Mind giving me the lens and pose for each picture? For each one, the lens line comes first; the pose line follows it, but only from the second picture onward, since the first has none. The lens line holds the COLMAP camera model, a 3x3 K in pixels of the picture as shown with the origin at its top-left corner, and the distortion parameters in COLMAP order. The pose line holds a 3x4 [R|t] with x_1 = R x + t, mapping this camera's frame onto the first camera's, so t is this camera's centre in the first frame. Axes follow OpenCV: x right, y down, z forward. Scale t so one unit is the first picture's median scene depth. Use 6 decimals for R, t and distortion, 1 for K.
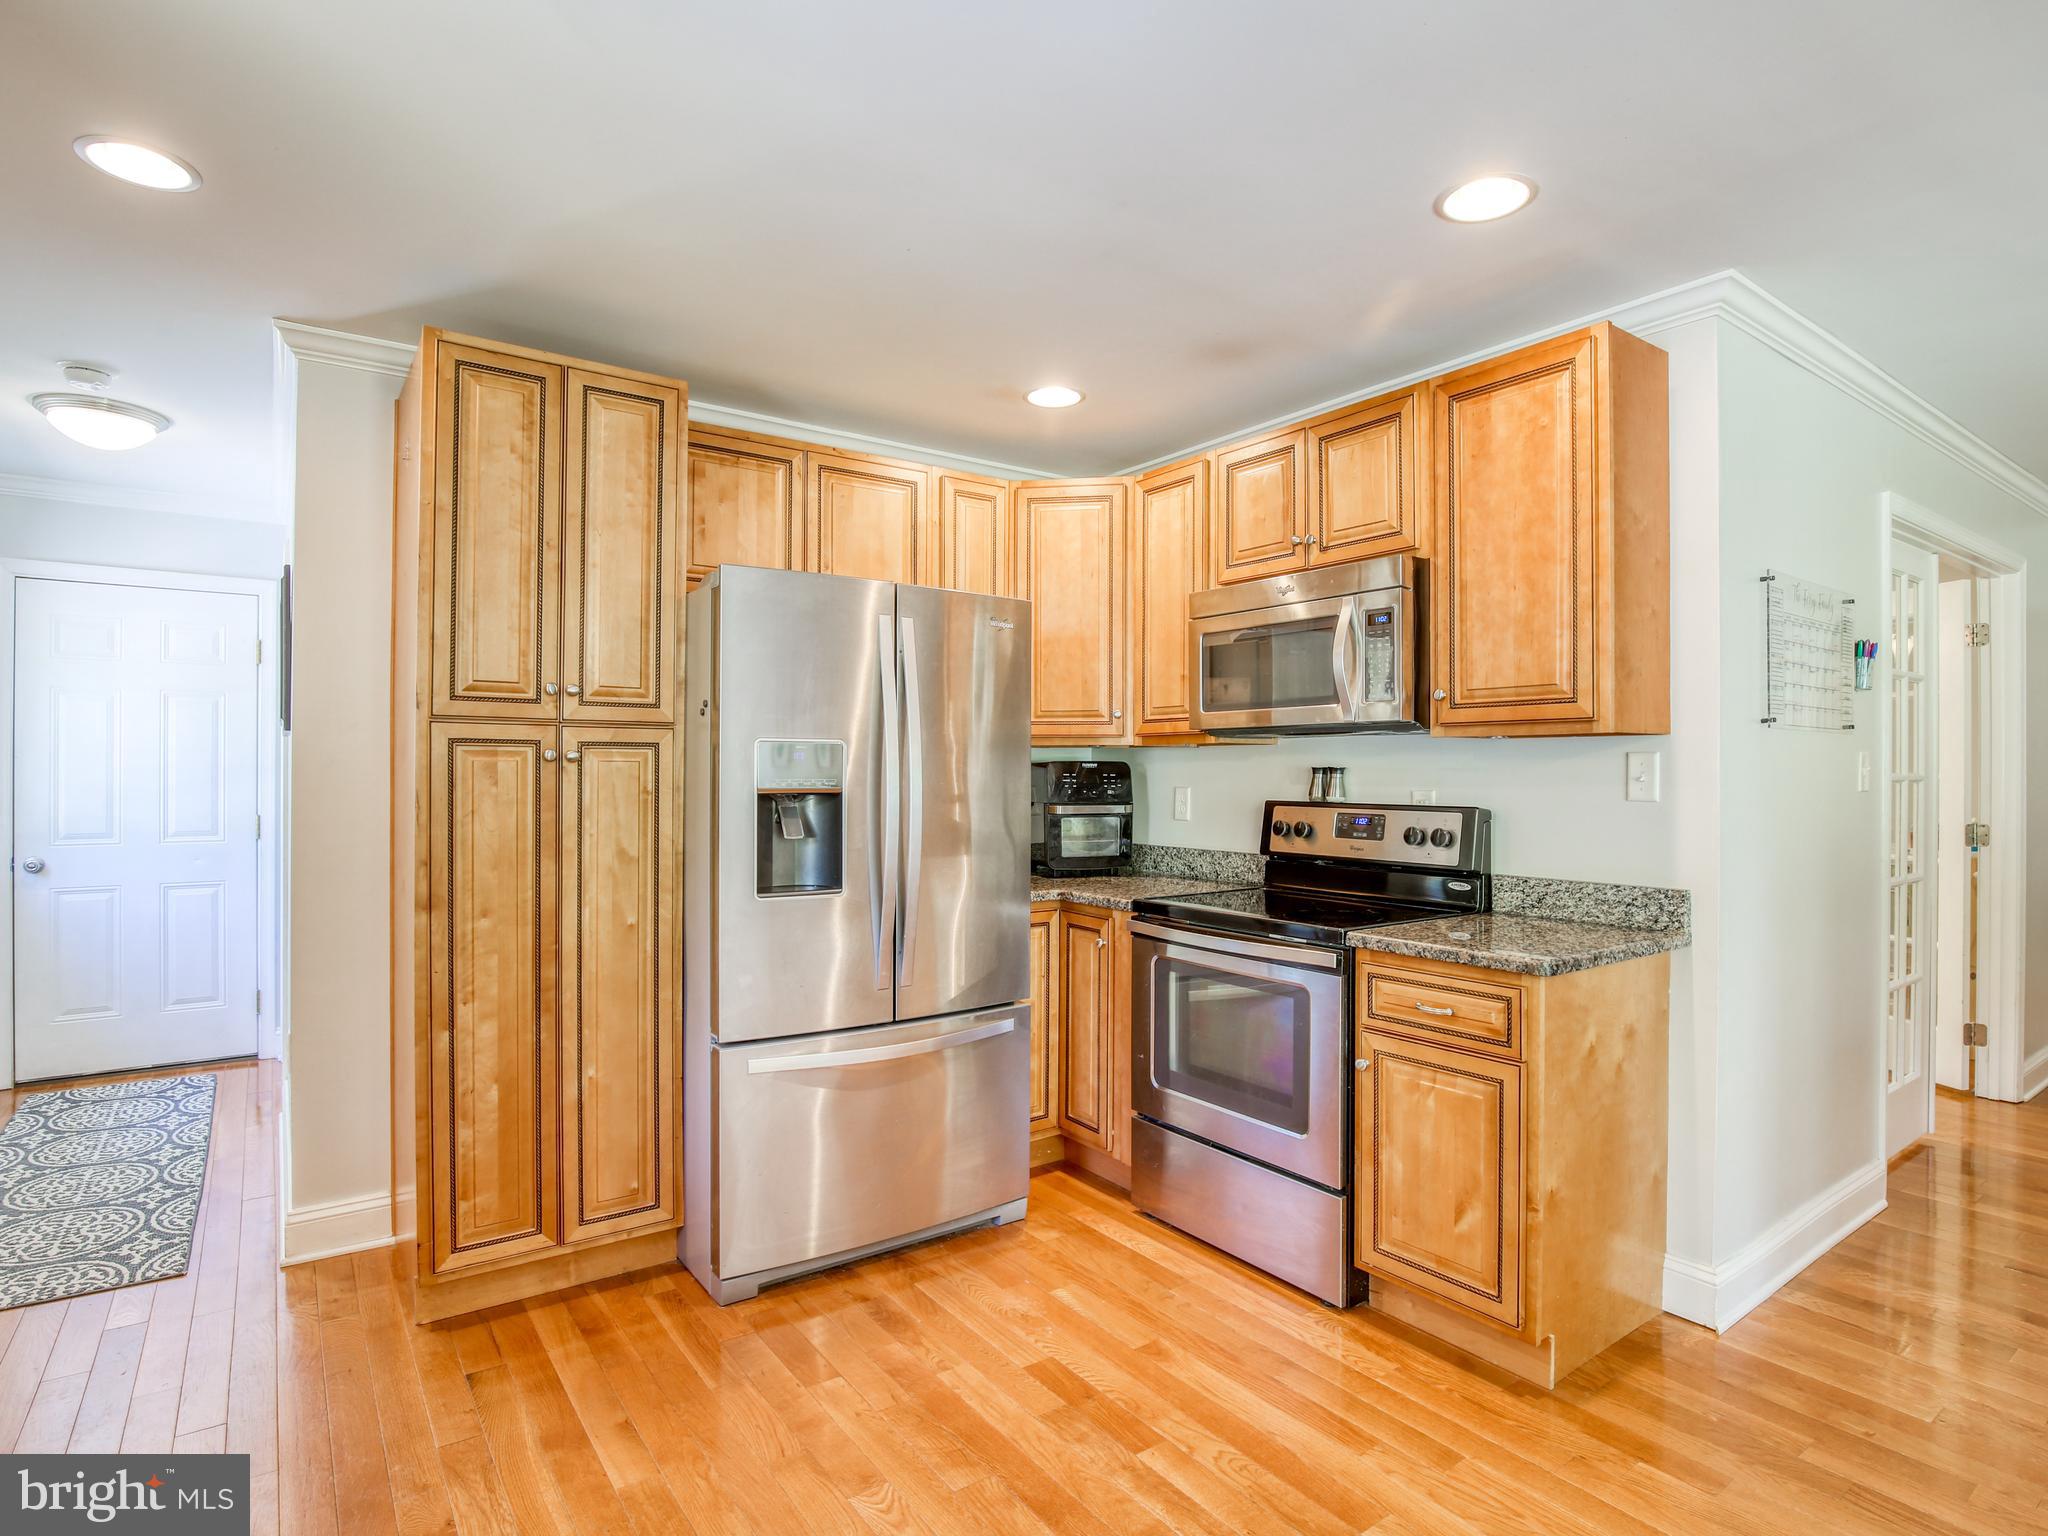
lens RADIAL K [[1079.7, 0, 1051.9], [0, 1079.7, 769.5], [0, 0, 1]] dist [-0.038489, 0.011996]
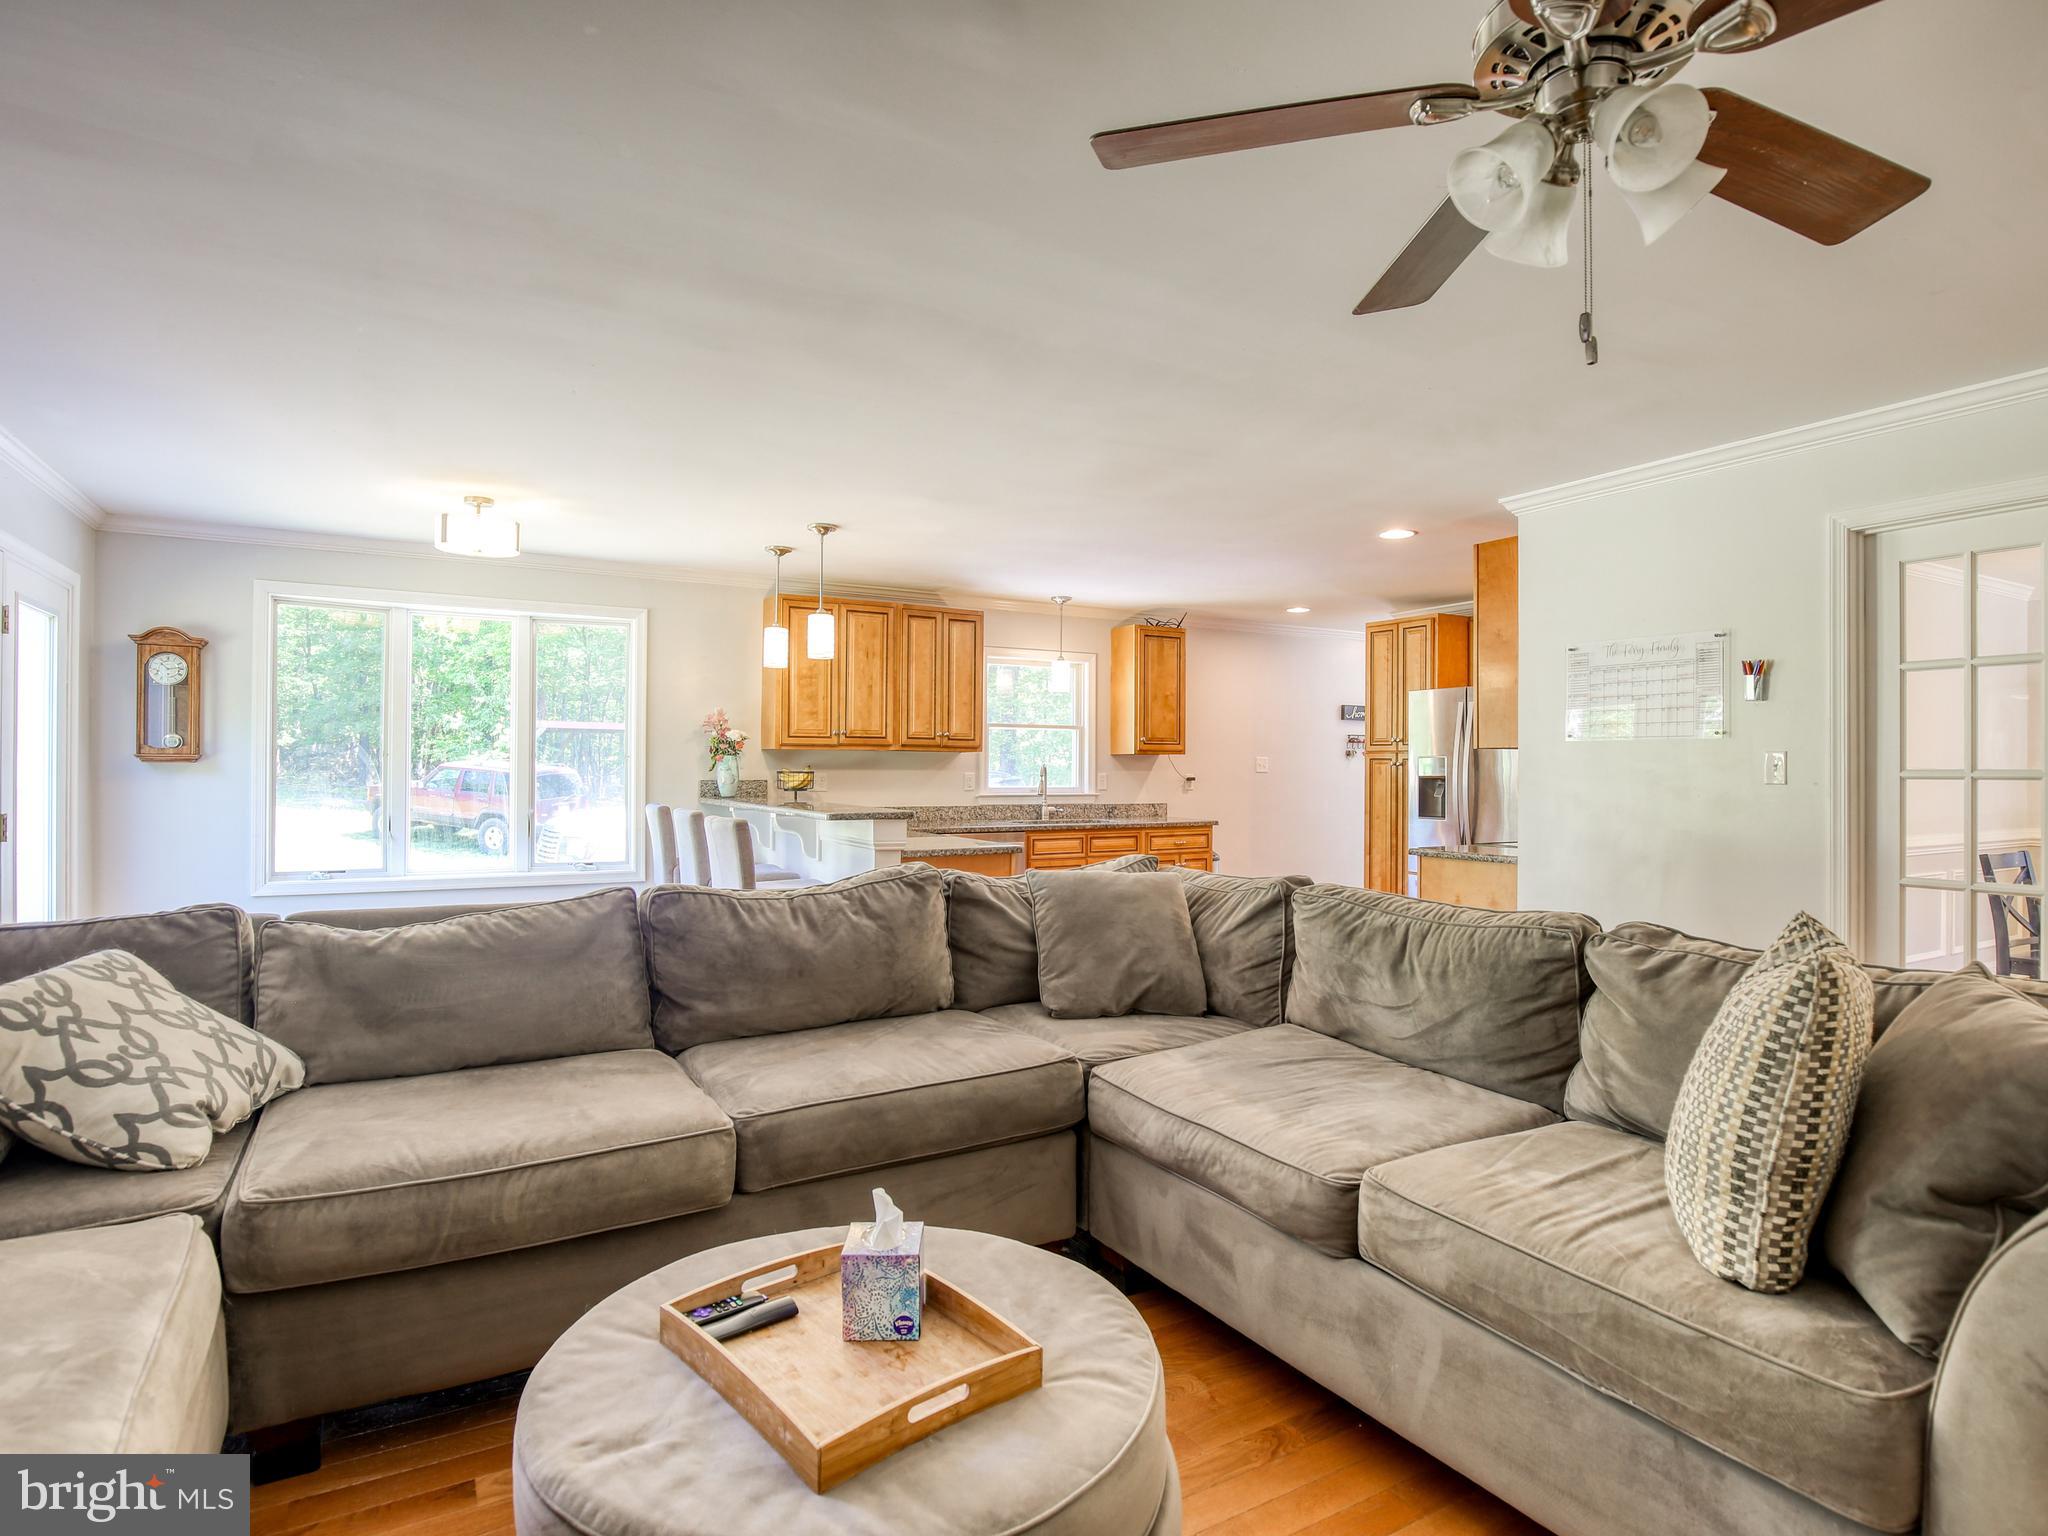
lens RADIAL K [[1089.9, 0, 1038.2], [0, 1089.9, 770.4], [0, 0, 1]] dist [-0.028407, -0.000239]
pose [[-0.093162, -0.001910, -0.995649, 2.437394], [-0.001602, 0.999997, -0.001768, 0.011078], [0.995650, 0.001430, -0.093165, 0.329298]]
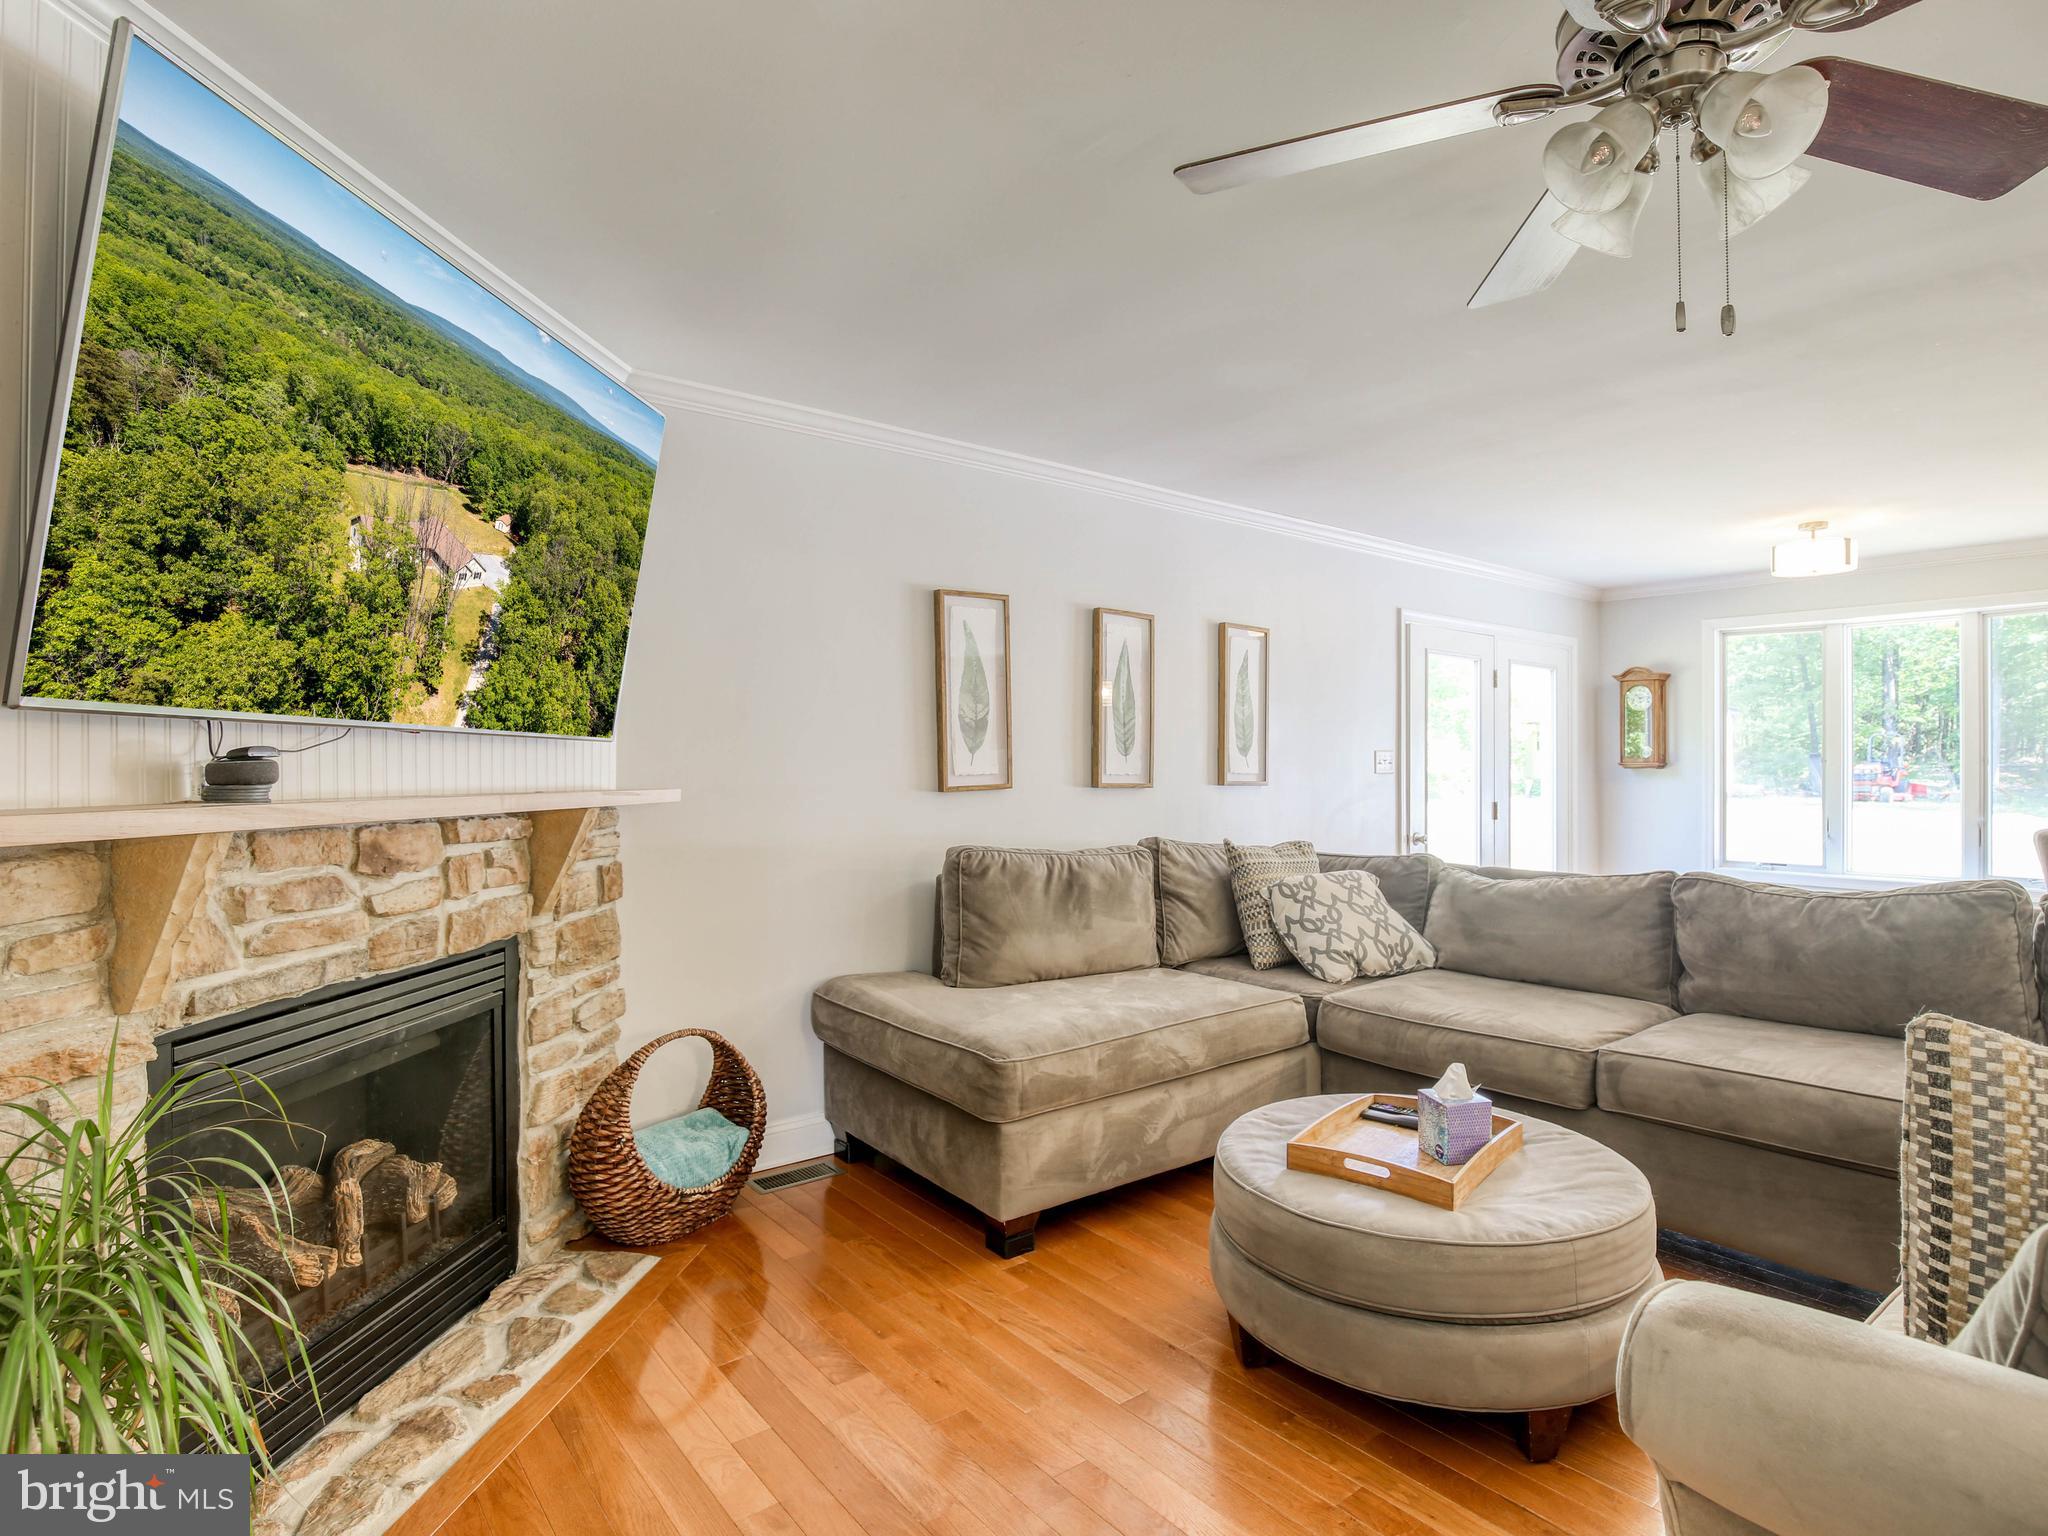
lens RADIAL K [[1089.9, 0, 1038.2], [0, 1089.9, 770.4], [0, 0, 1]] dist [-0.028407, -0.000239]
pose [[-0.999233, -0.004813, -0.038866, 2.192280], [-0.004689, 0.999984, -0.003289, 0.013742], [0.038881, -0.003104, -0.999239, 1.112942]]
